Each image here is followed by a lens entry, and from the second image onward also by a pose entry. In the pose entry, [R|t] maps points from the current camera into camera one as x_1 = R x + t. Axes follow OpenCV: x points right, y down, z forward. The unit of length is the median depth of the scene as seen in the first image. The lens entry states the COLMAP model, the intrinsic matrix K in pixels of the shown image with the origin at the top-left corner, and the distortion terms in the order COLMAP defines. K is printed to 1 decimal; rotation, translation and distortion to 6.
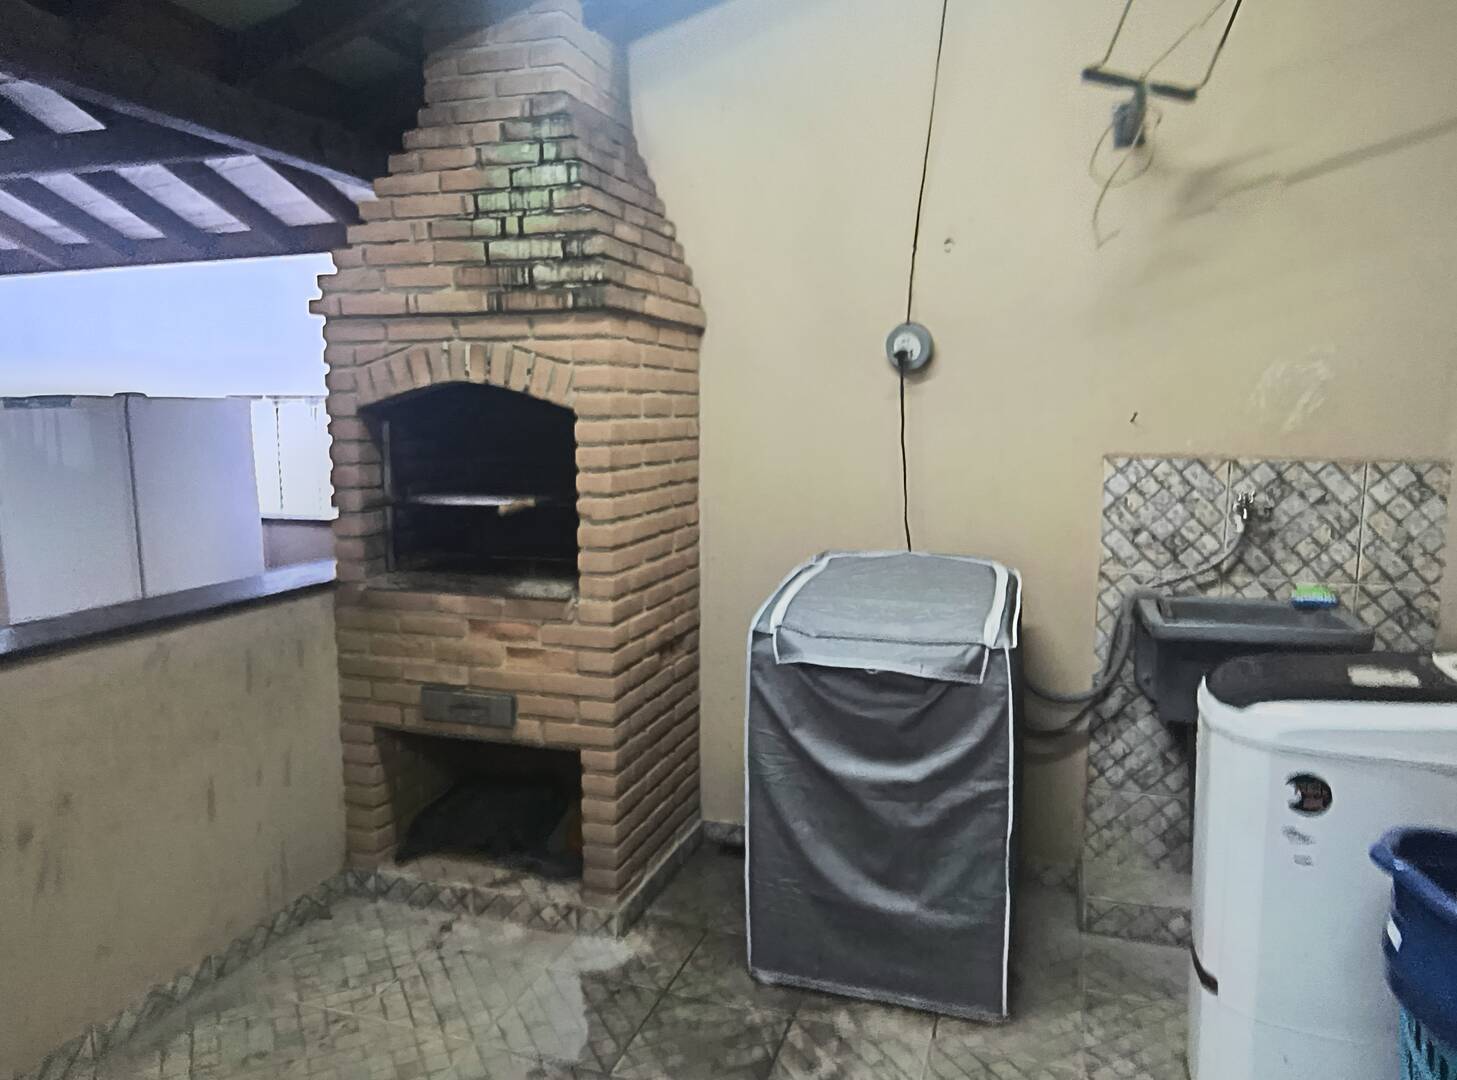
lens RADIAL K [[1001.6, 0, 728.5], [0, 1001.6, 540.0], [0, 0, 1]] dist [0.002665, -0.000954]
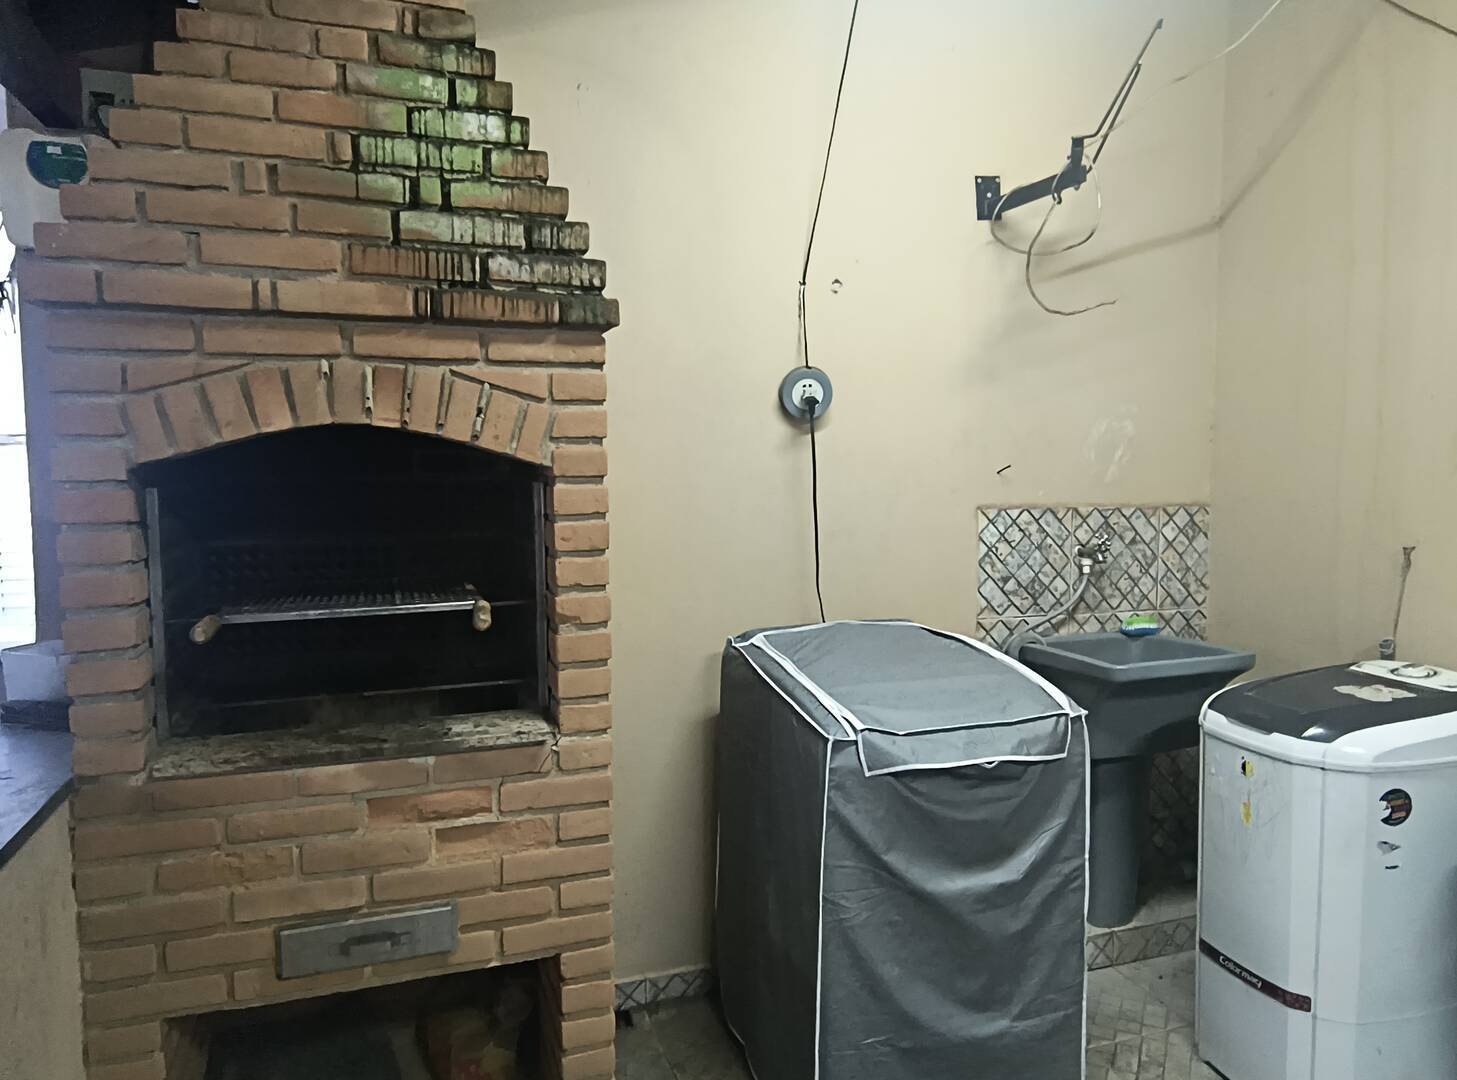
lens RADIAL K [[1001.6, 0, 728.5], [0, 1001.6, 540.0], [0, 0, 1]] dist [0.002665, -0.000954]
pose [[0.799081, -0.051746, 0.598993, -0.461918], [0.077187, 0.996874, -0.016853, -0.057056], [-0.596249, 0.059701, 0.800577, 0.361447]]
